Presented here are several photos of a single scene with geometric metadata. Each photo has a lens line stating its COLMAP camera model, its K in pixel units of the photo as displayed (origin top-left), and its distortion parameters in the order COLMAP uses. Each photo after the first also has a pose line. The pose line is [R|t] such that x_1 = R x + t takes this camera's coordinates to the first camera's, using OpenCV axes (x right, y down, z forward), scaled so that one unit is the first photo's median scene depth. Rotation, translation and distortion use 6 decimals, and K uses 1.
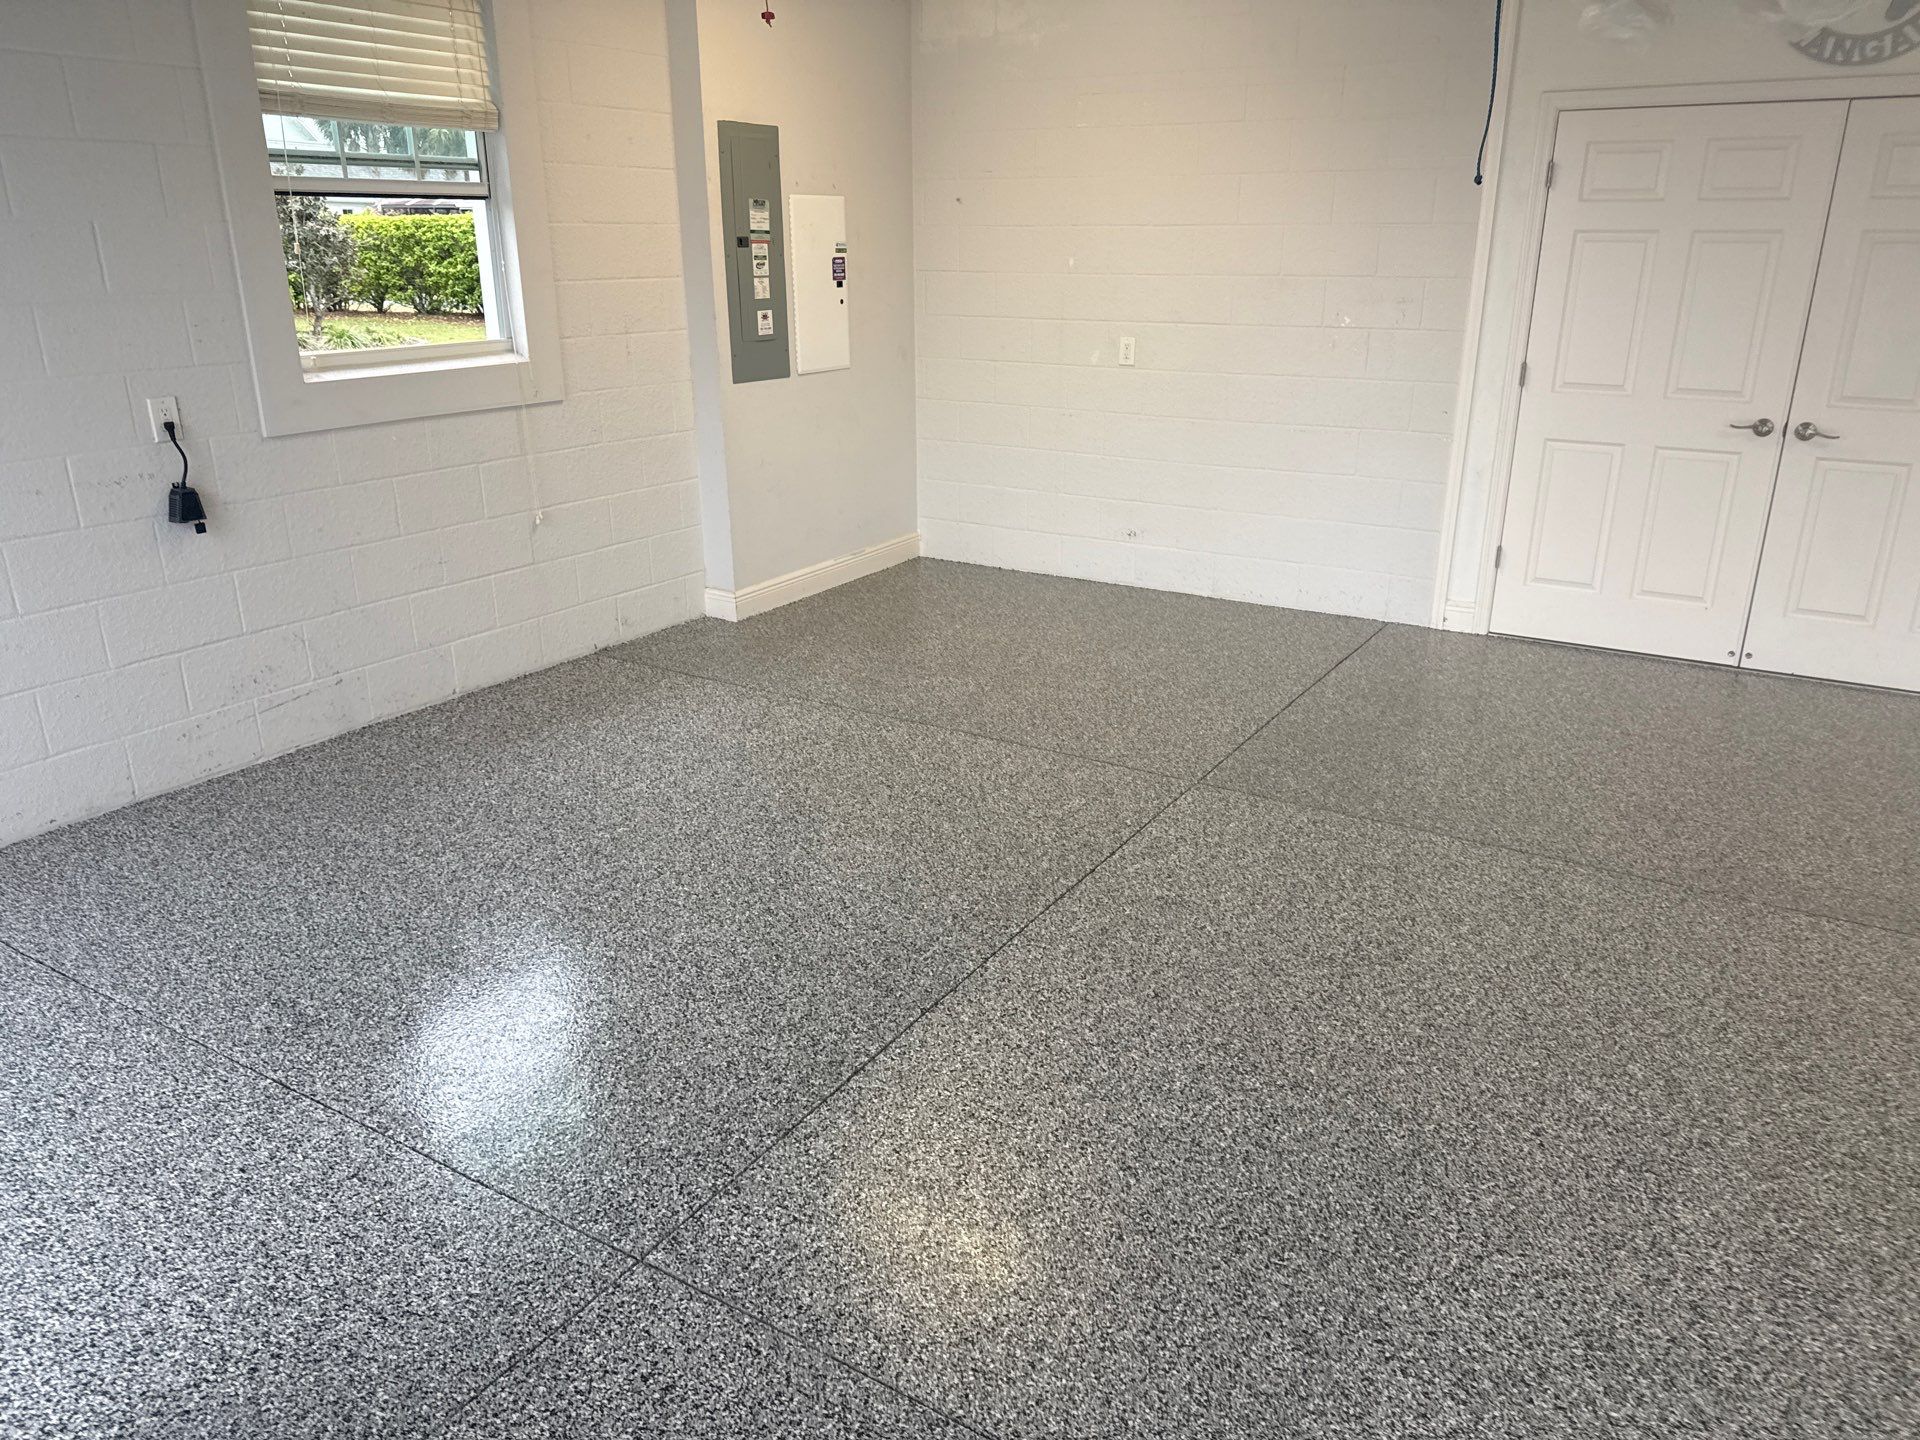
lens RADIAL K [[1361.1, 0, 960.0], [0, 1361.1, 720.0], [0, 0, 1]] dist [0.001580, -0.012031]
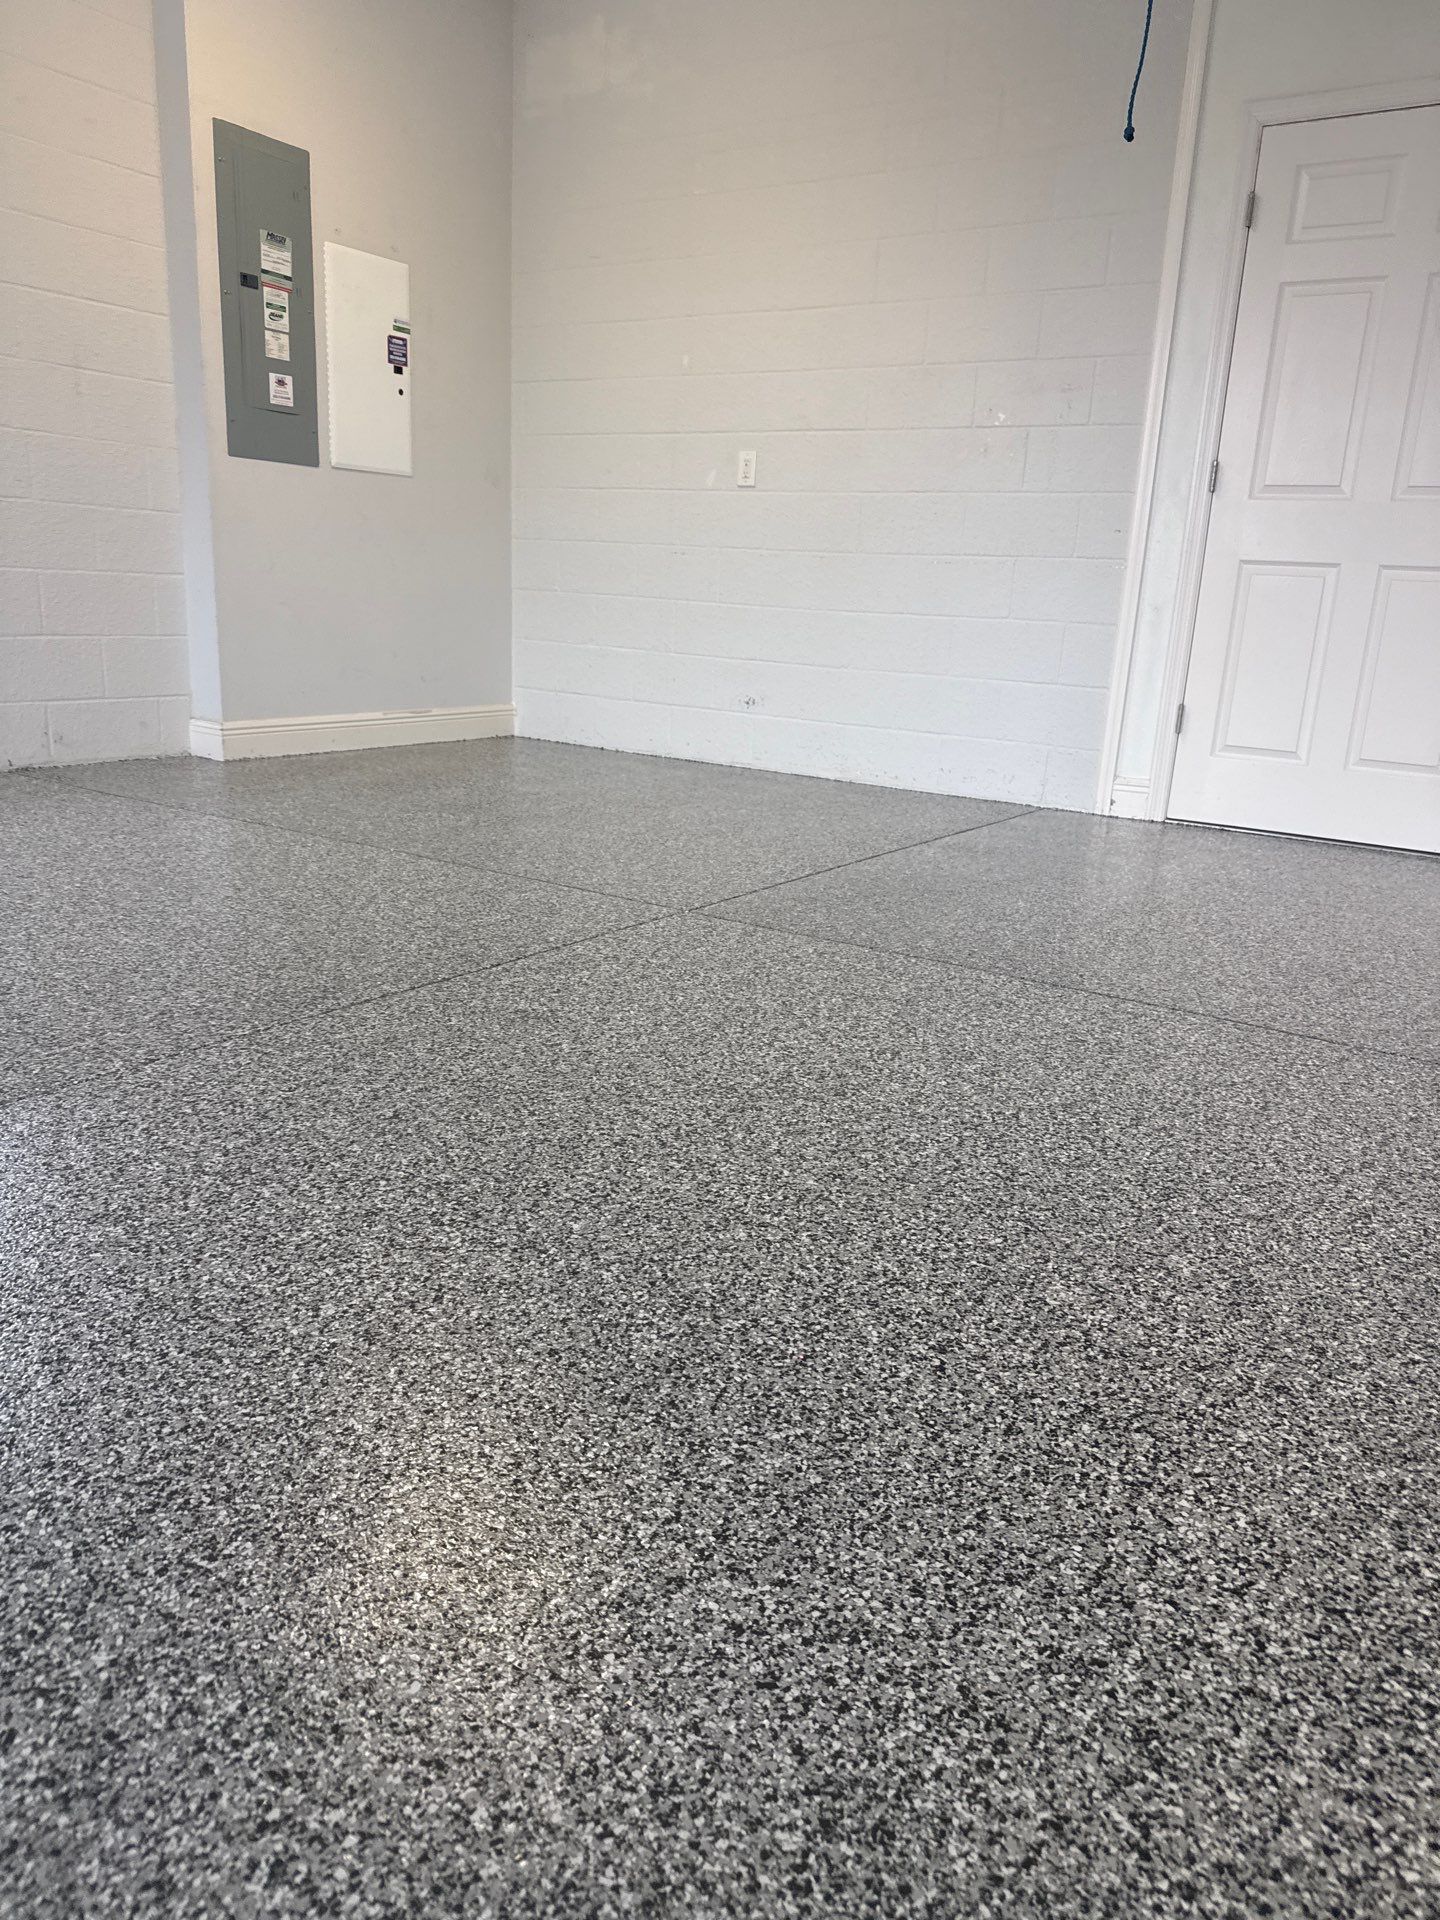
lens RADIAL K [[1361.1, 0, 727.2], [0, 1361.1, 979.1], [0, 0, 1]] dist [0.001580, -0.012031]
pose [[0.998294, 0.055465, -0.018217, 0.165719], [-0.056494, 0.996478, -0.061960, 0.097426], [0.014717, 0.062884, 0.997912, 0.235528]]
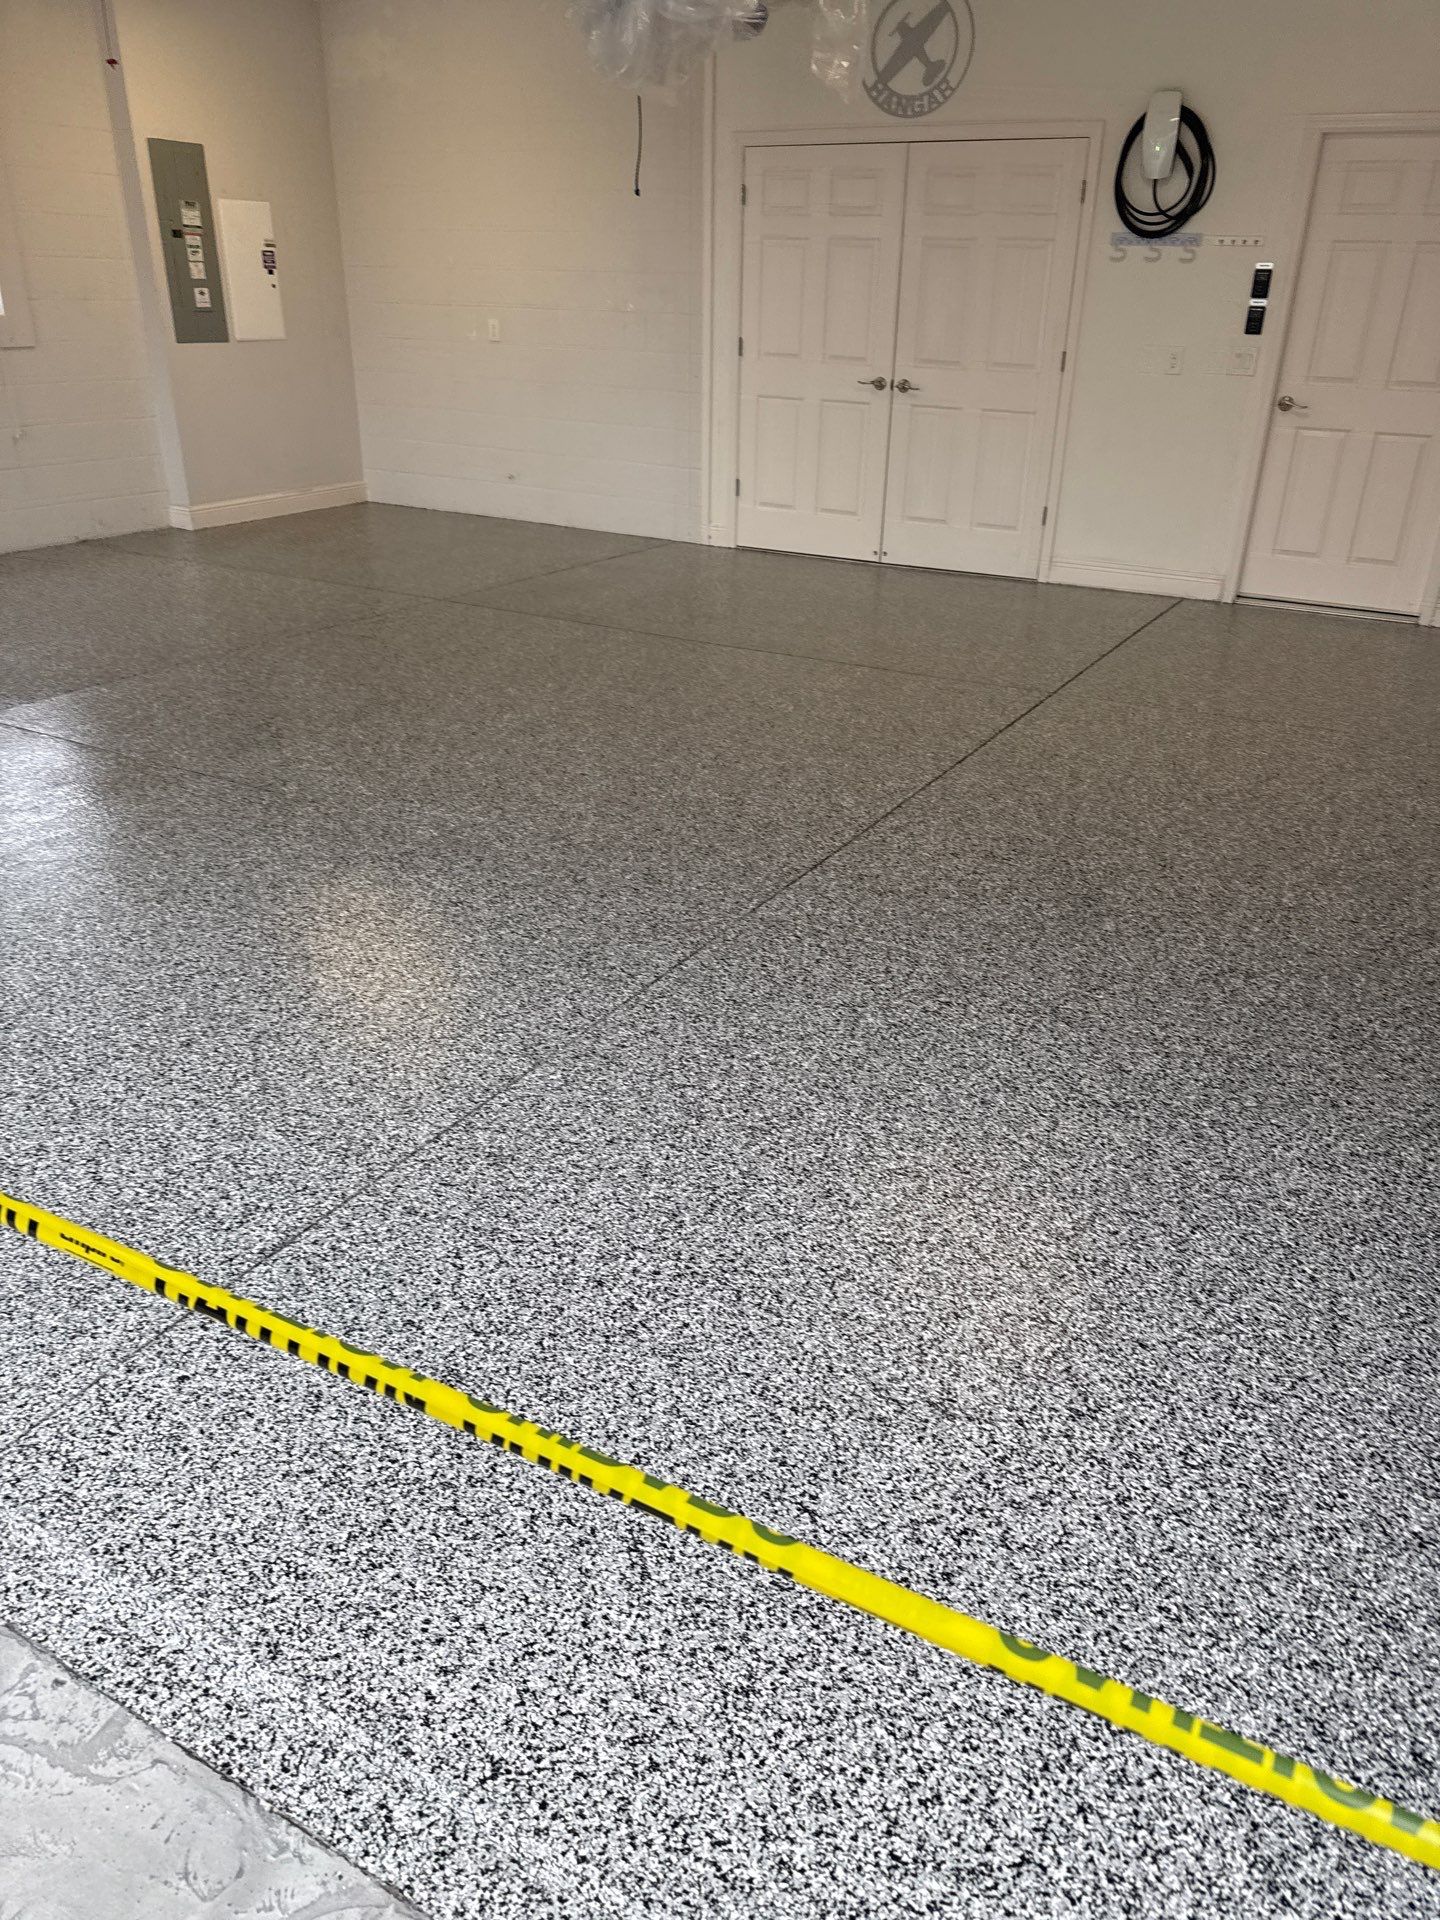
lens RADIAL K [[1401.5, 0, 739.3], [0, 1401.5, 958.4], [0, 0, 1]] dist [0.008121, -0.003491]
pose [[0.998861, 0.001976, 0.047682, 0.345235], [-0.007066, 0.994255, 0.106801, 0.220098], [-0.047197, -0.107017, 0.993136, -0.509915]]
